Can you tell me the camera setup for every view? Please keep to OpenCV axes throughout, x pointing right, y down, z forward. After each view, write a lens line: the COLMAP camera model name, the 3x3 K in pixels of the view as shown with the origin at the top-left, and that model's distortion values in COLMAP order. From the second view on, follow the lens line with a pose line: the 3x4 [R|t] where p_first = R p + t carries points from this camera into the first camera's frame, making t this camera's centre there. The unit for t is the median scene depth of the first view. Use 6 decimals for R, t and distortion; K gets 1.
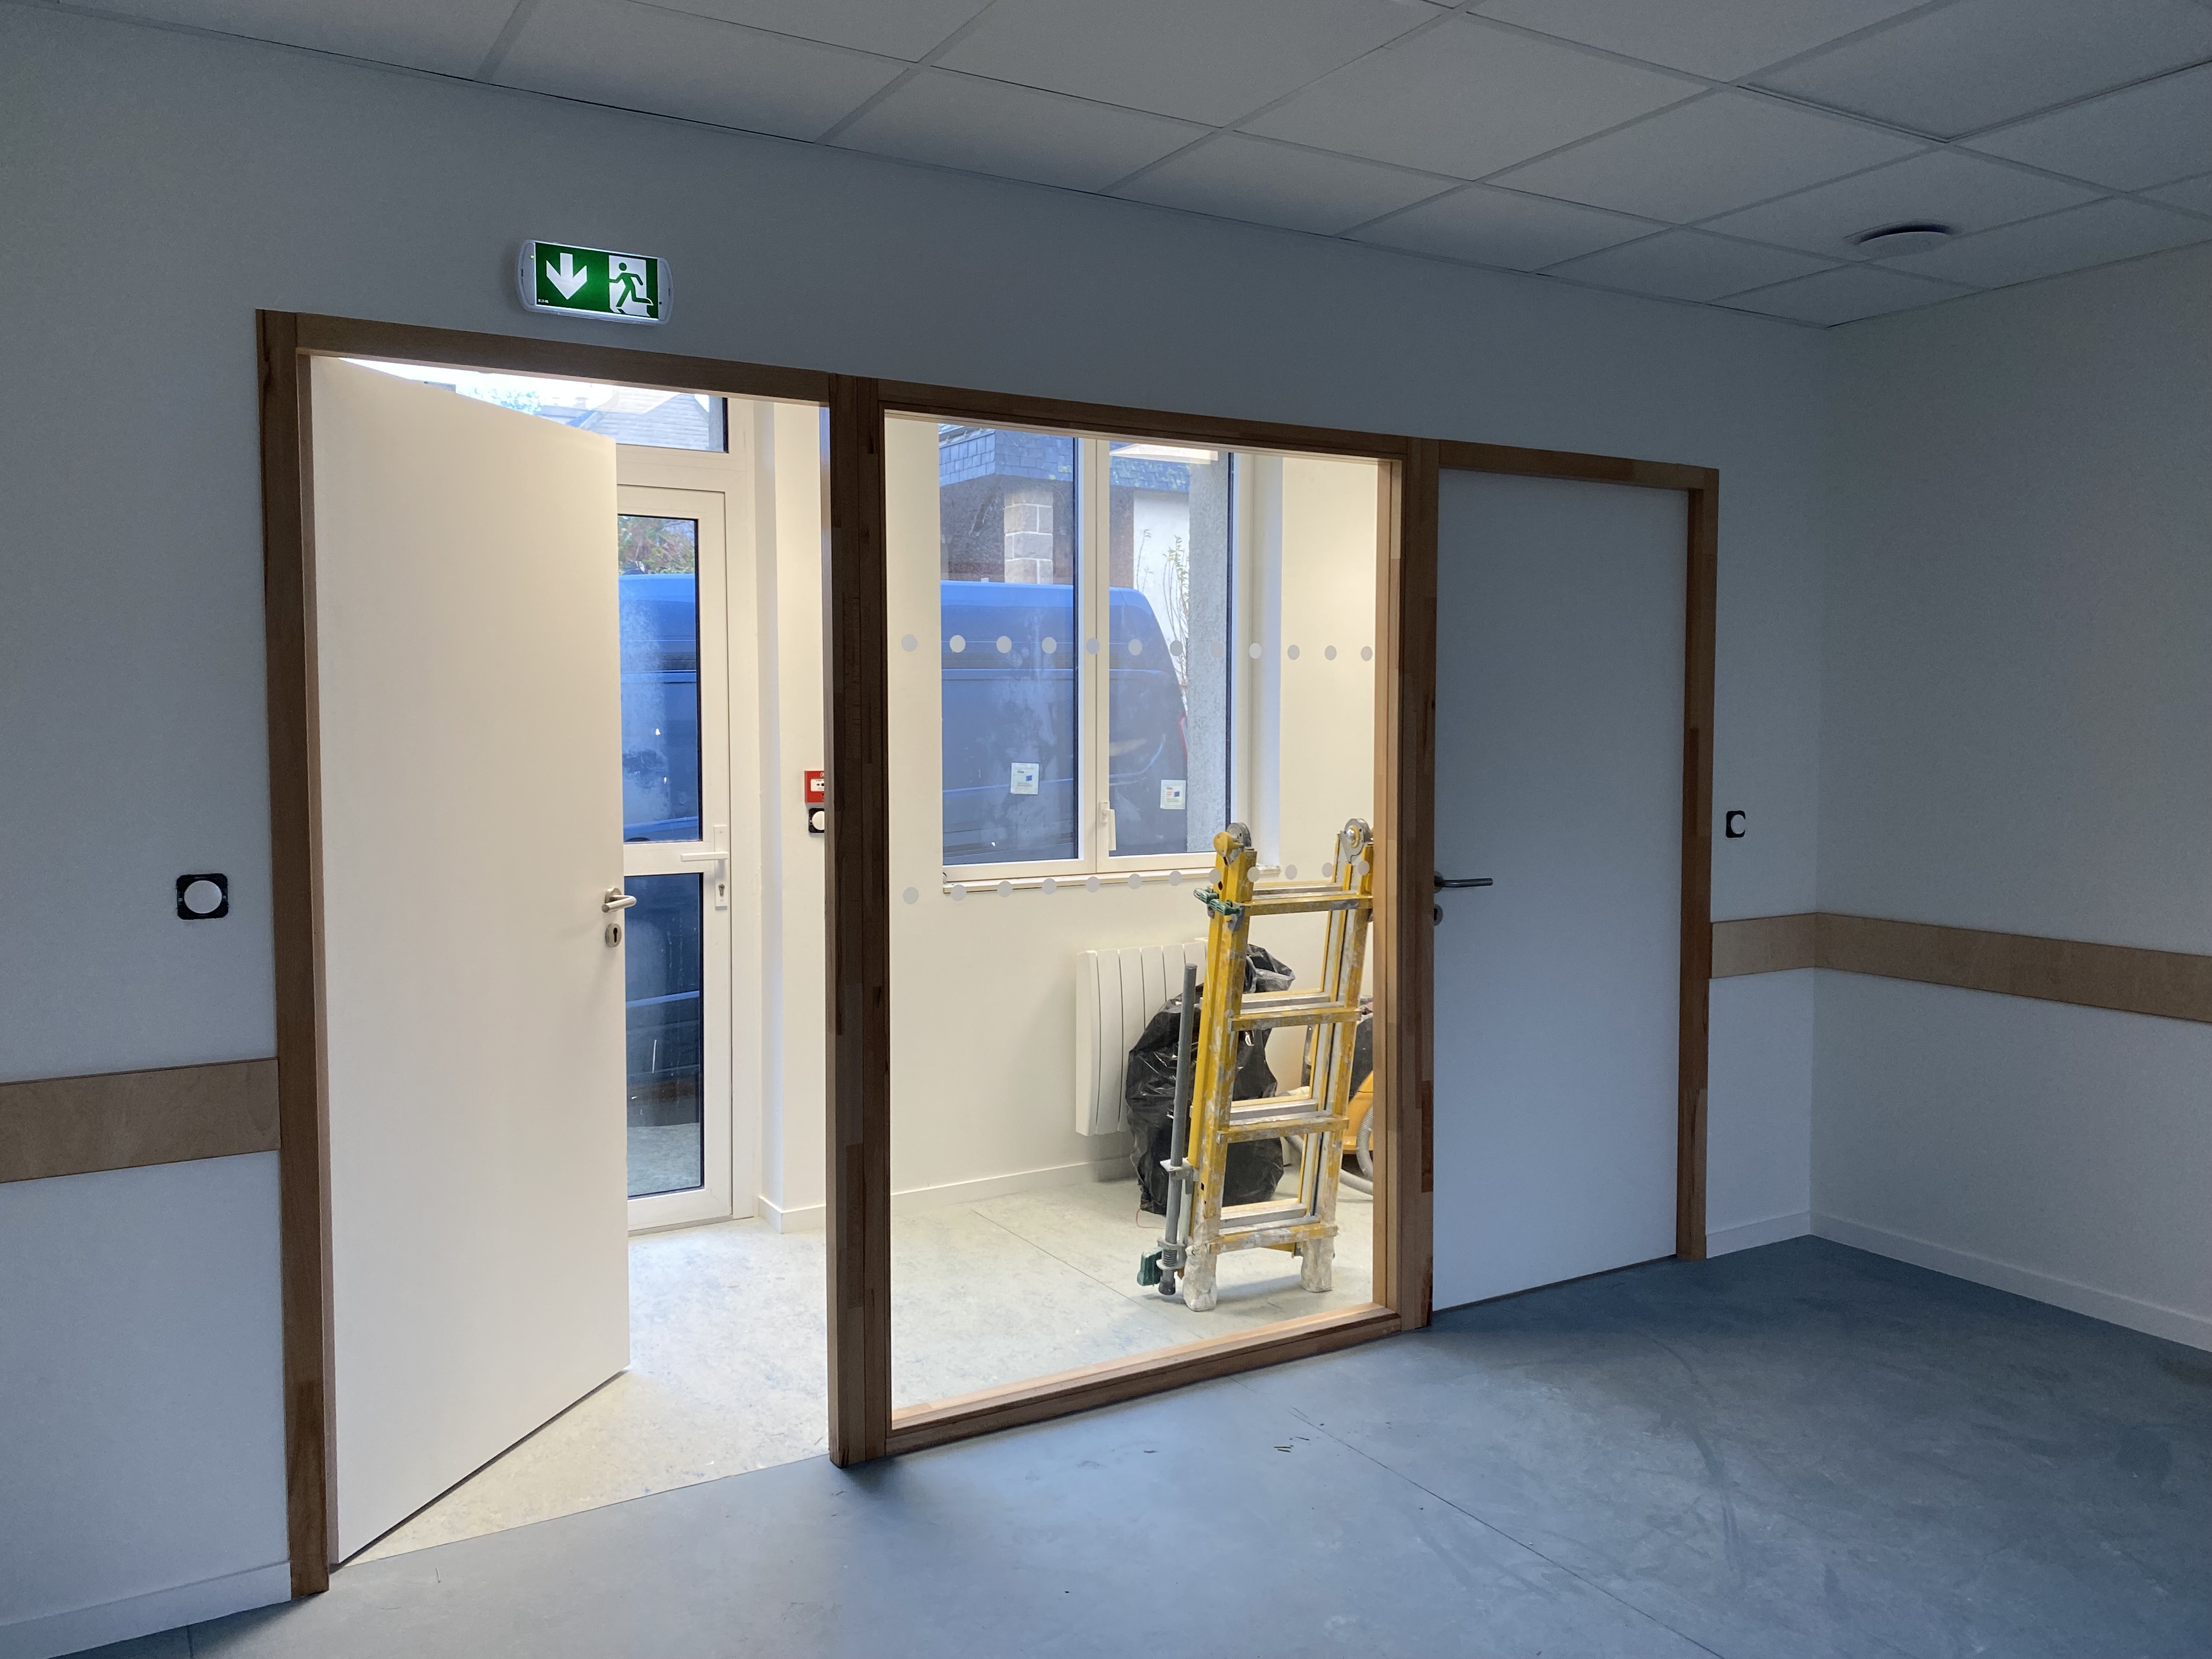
lens RADIAL K [[1693.4, 0, 1101.6], [0, 1693.4, 818.4], [0, 0, 1]] dist [0.029386, -0.042251]
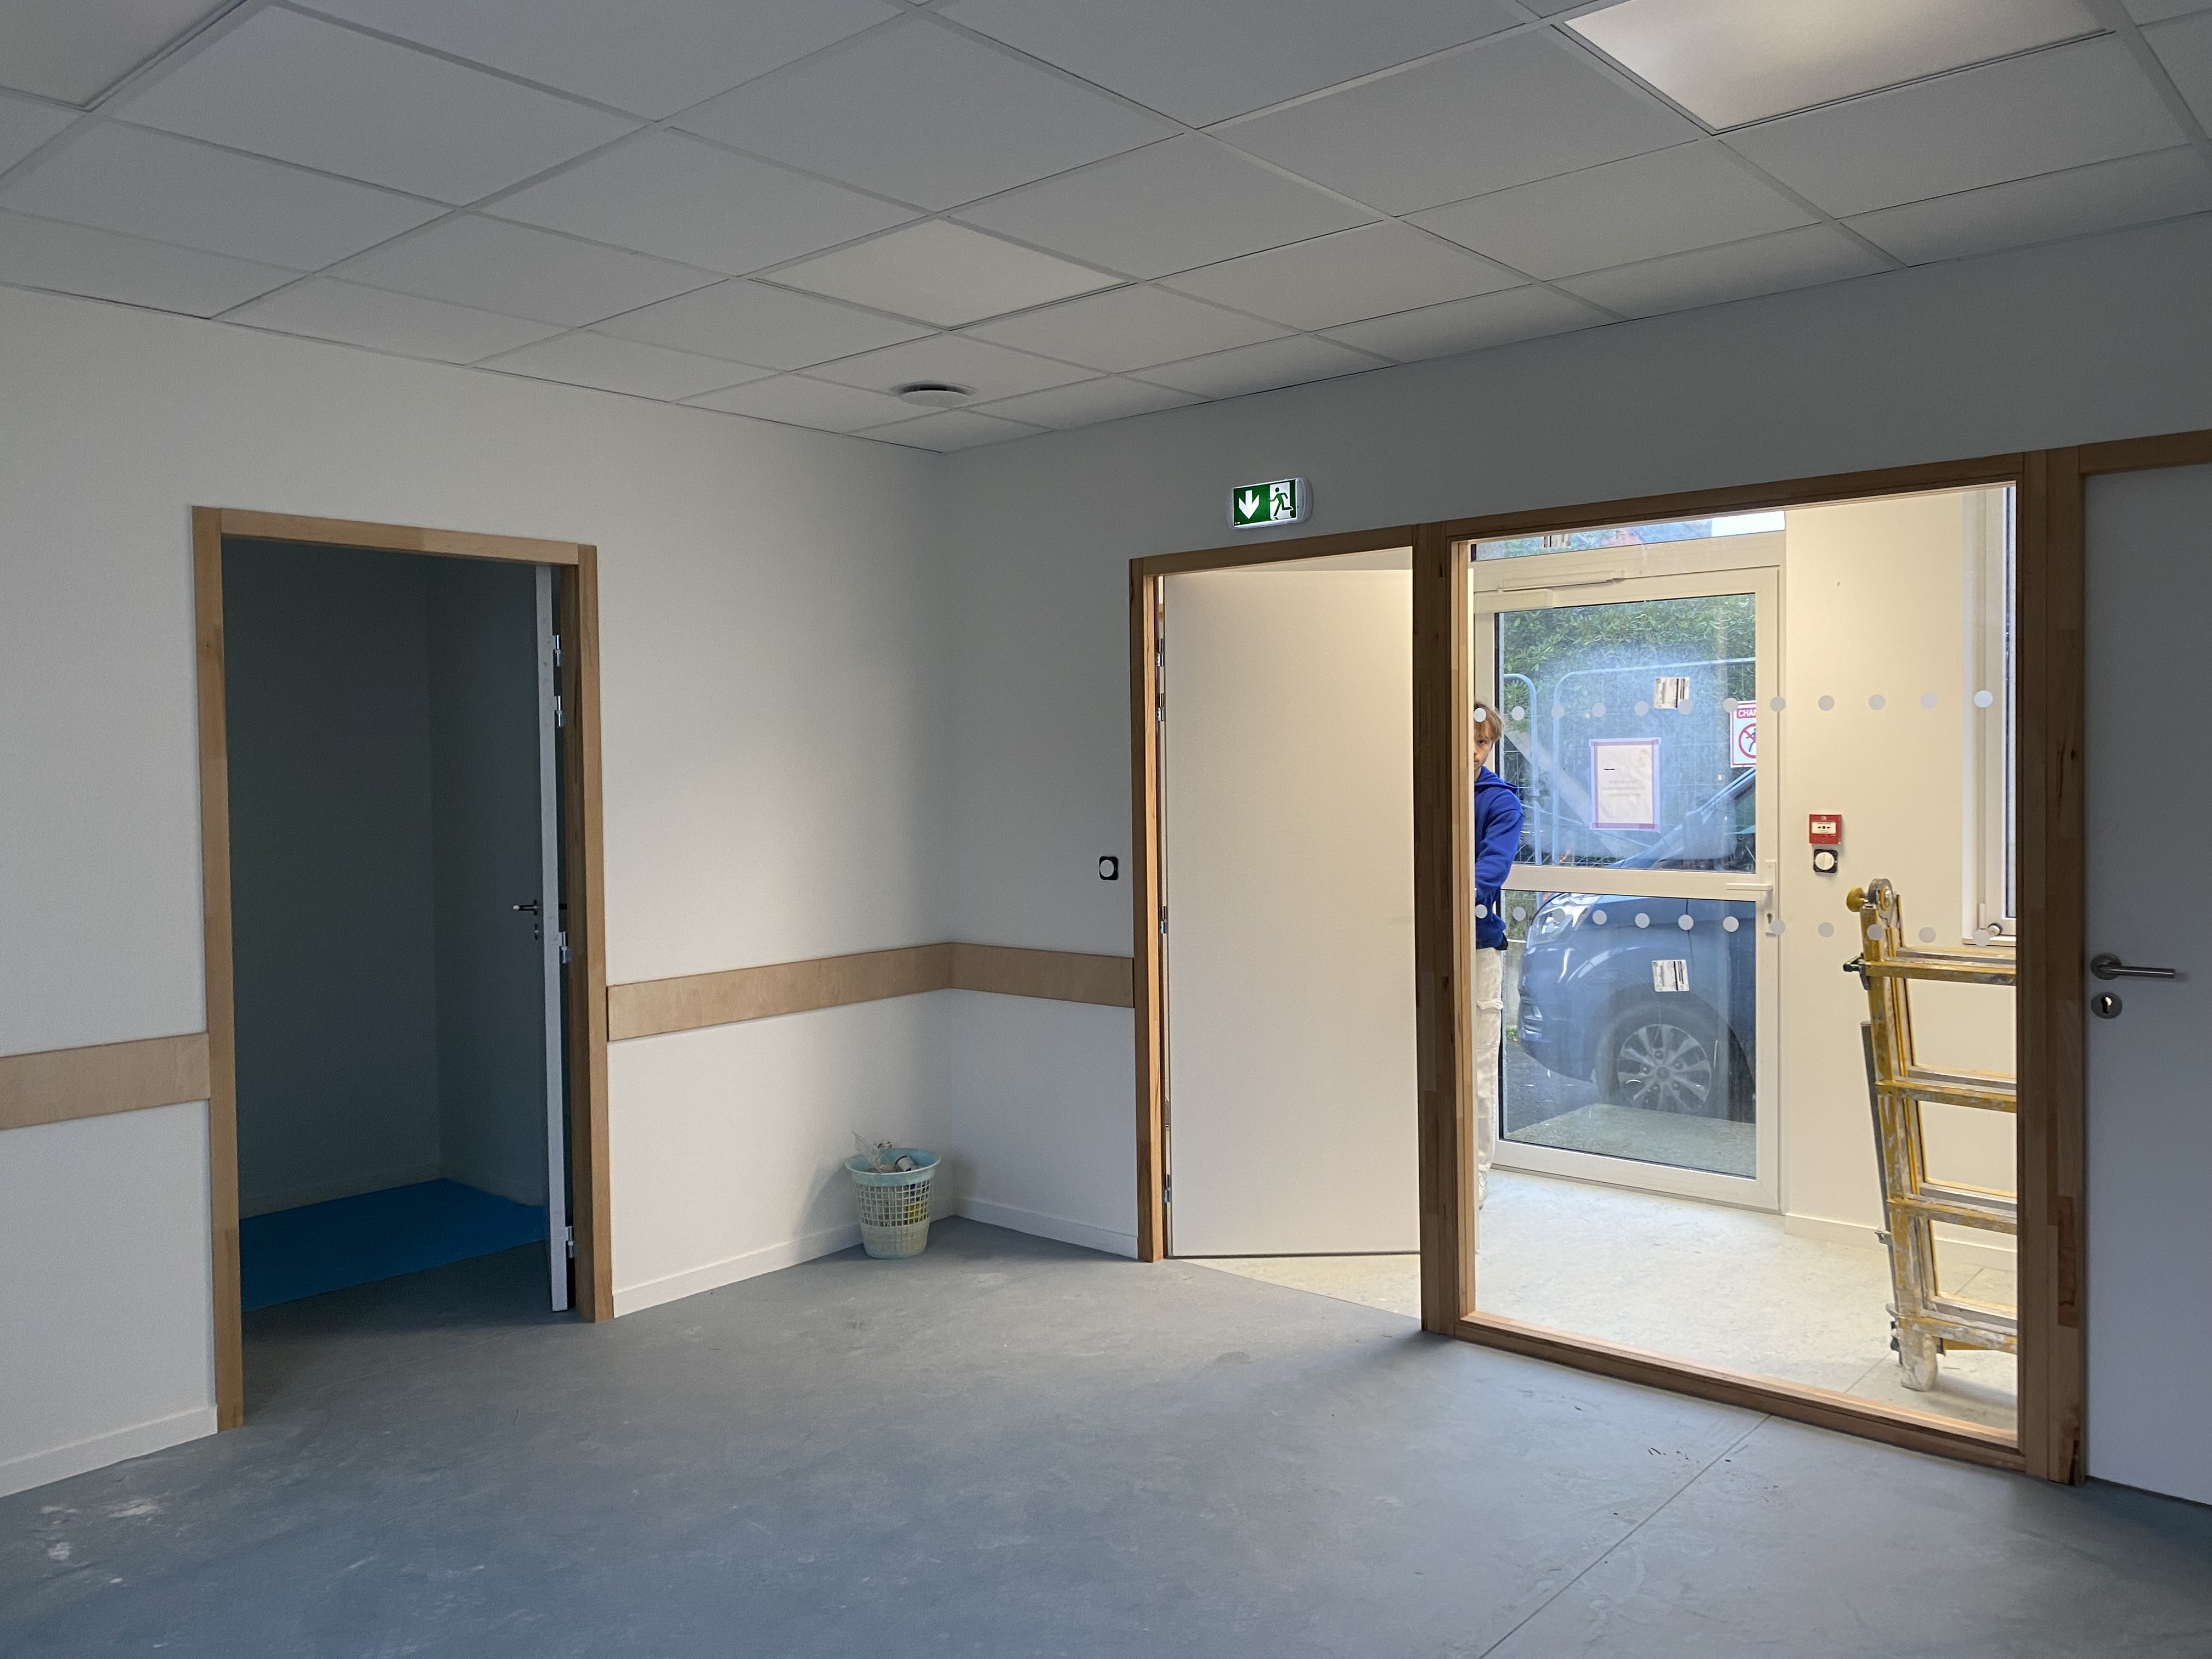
lens RADIAL K [[1693.4, 0, 1101.6], [0, 1693.4, 818.4], [0, 0, 1]] dist [0.029386, -0.042251]
pose [[0.310708, 0.028295, -0.950084, 1.033460], [-0.042417, 0.998974, 0.015880, -0.033771], [0.949559, 0.035366, 0.311589, 0.322928]]
